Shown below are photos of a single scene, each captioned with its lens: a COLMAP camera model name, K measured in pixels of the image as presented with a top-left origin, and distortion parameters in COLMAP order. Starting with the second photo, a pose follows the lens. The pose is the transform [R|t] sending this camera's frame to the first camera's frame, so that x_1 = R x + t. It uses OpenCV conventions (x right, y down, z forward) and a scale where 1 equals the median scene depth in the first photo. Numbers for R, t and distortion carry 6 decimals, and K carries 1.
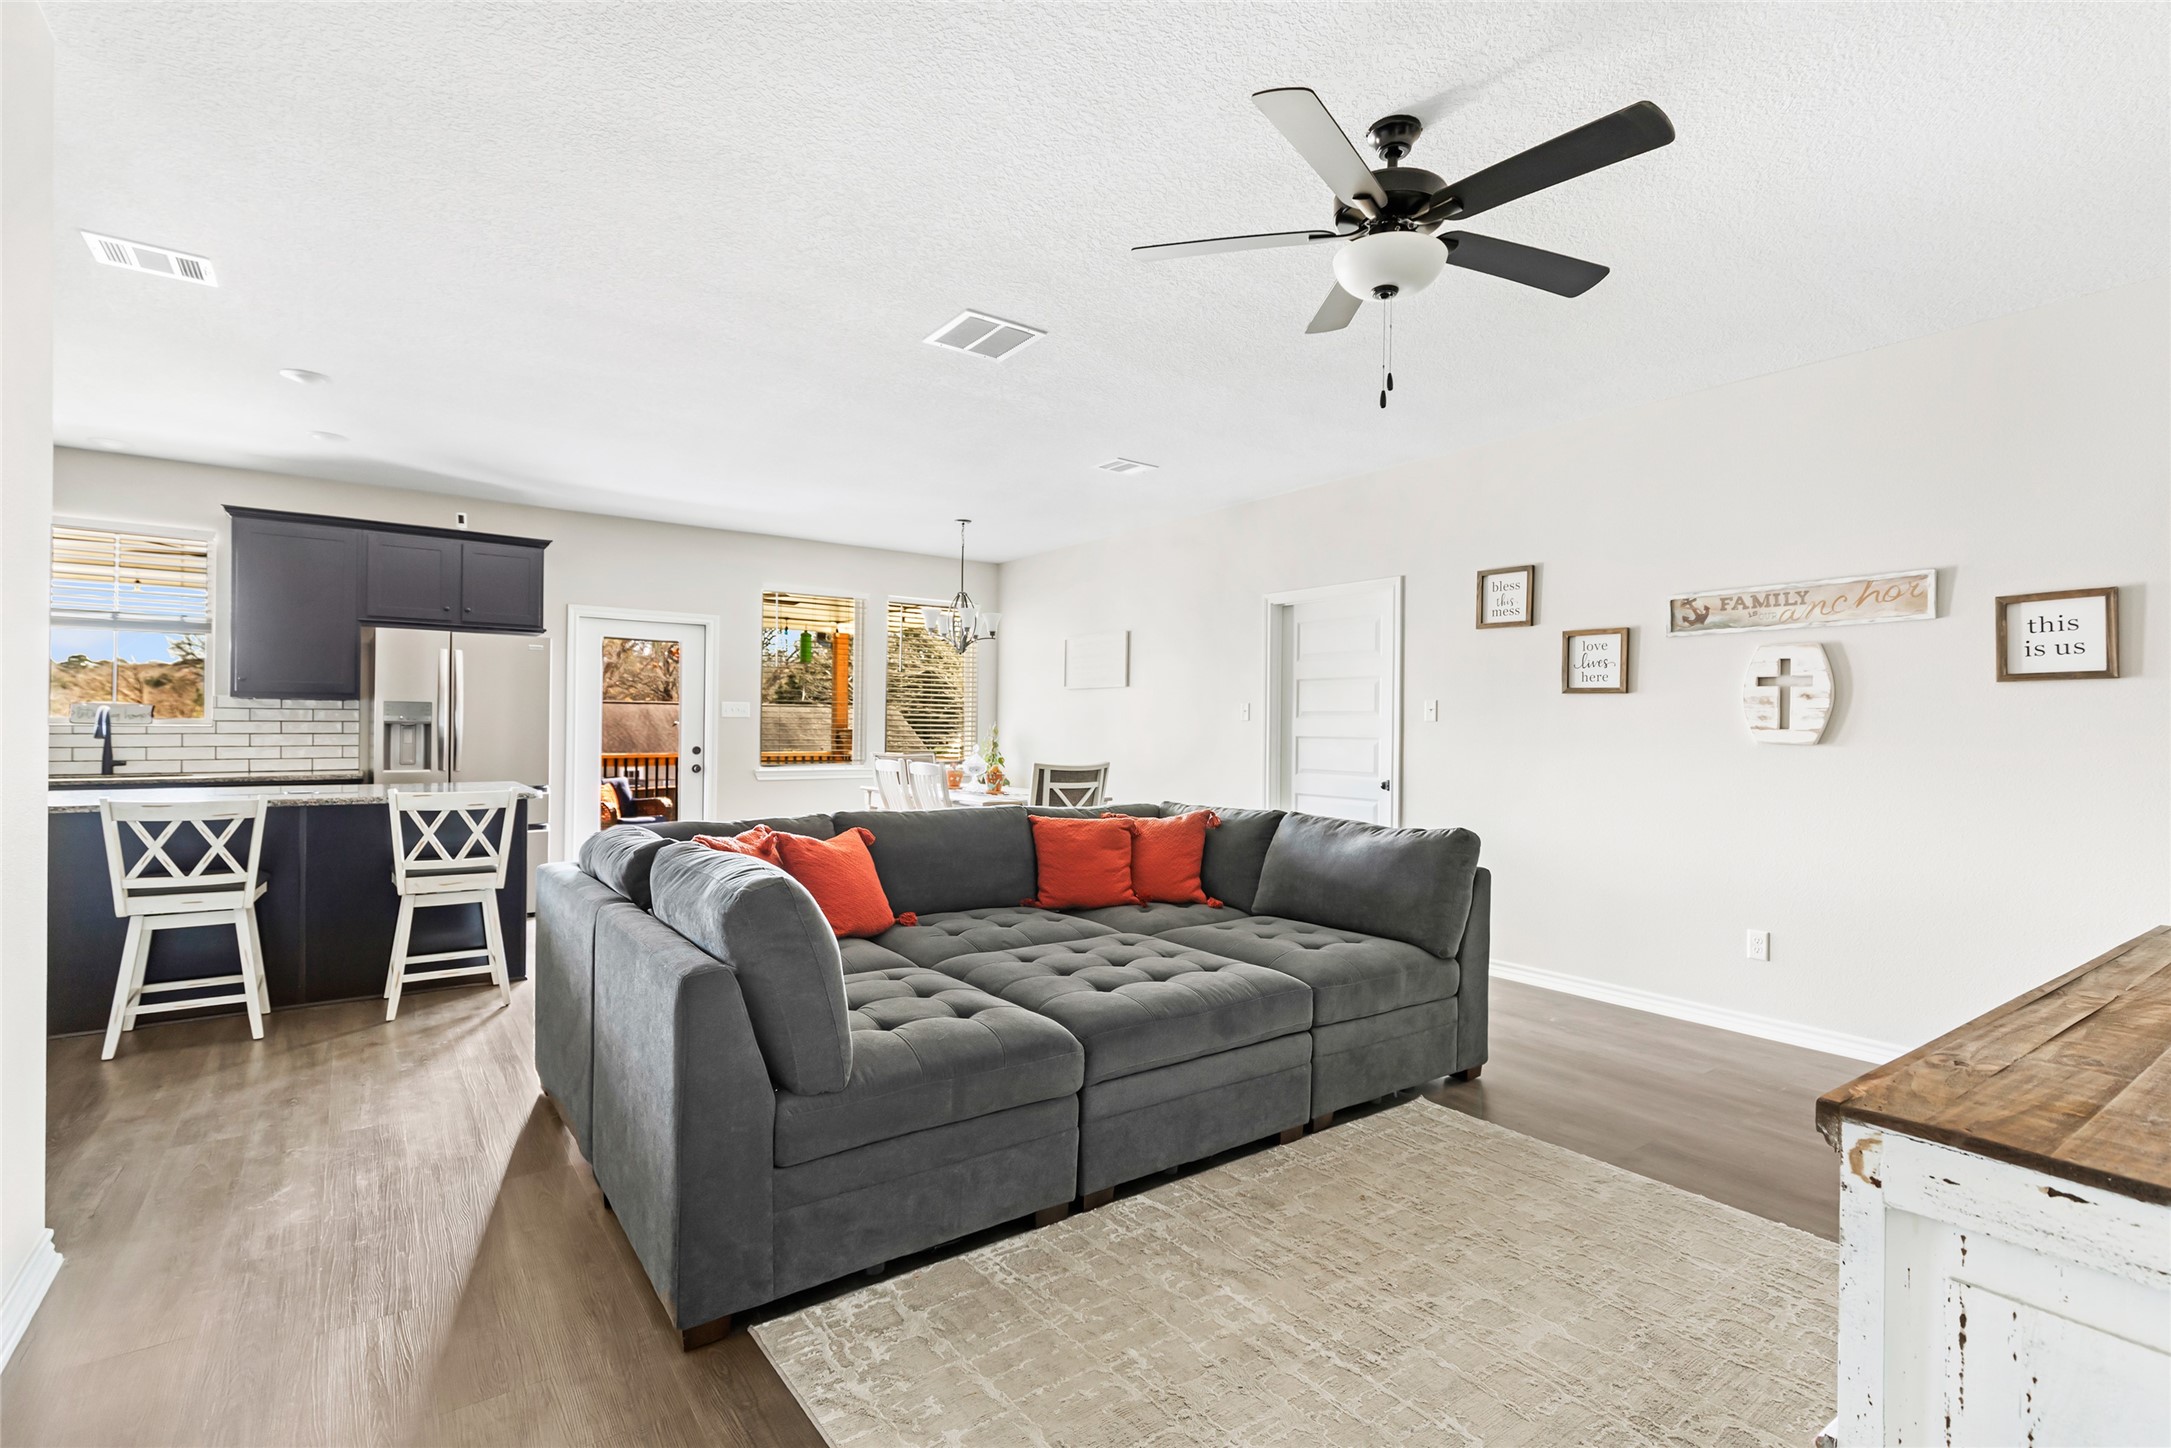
lens RADIAL K [[1023.0, 0, 1088.6], [0, 1023.0, 740.6], [0, 0, 1]] dist [0.026723, 0.000119]
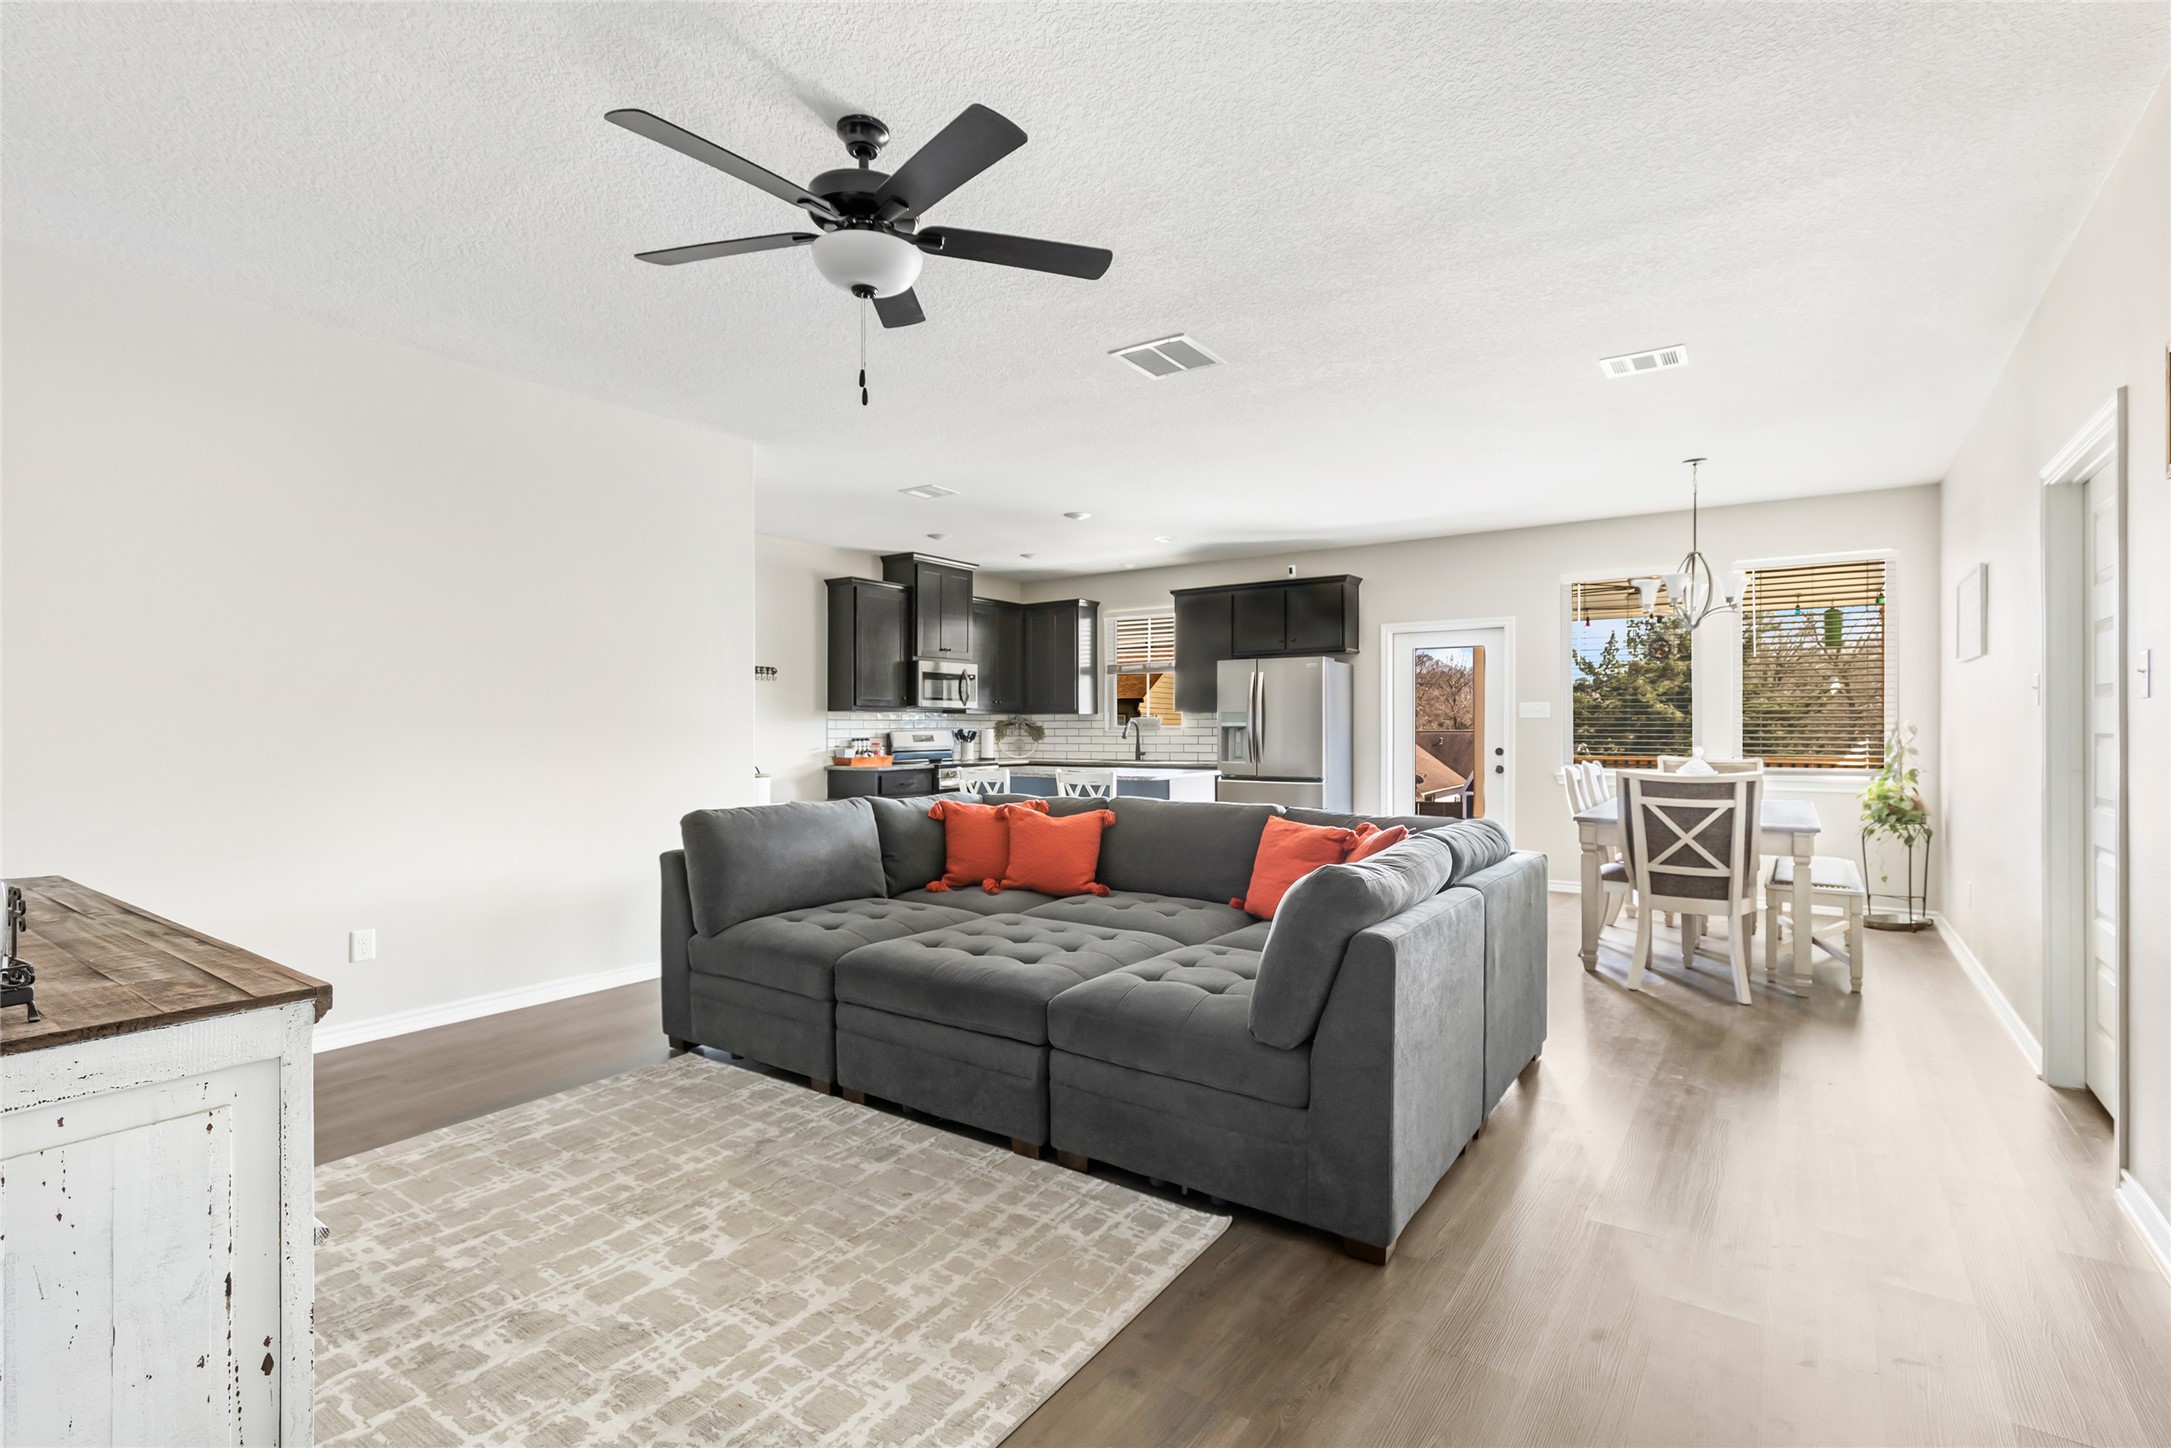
lens RADIAL K [[995.9, 0, 1085.5], [0, 995.9, 724.0], [0, 0, 1]] dist [-0.012625, 0.000064]
pose [[0.322260, -0.011622, -0.946580, 1.059454], [-0.012559, 0.999784, -0.016551, 0.009141], [0.946568, 0.017222, 0.322045, 0.739262]]
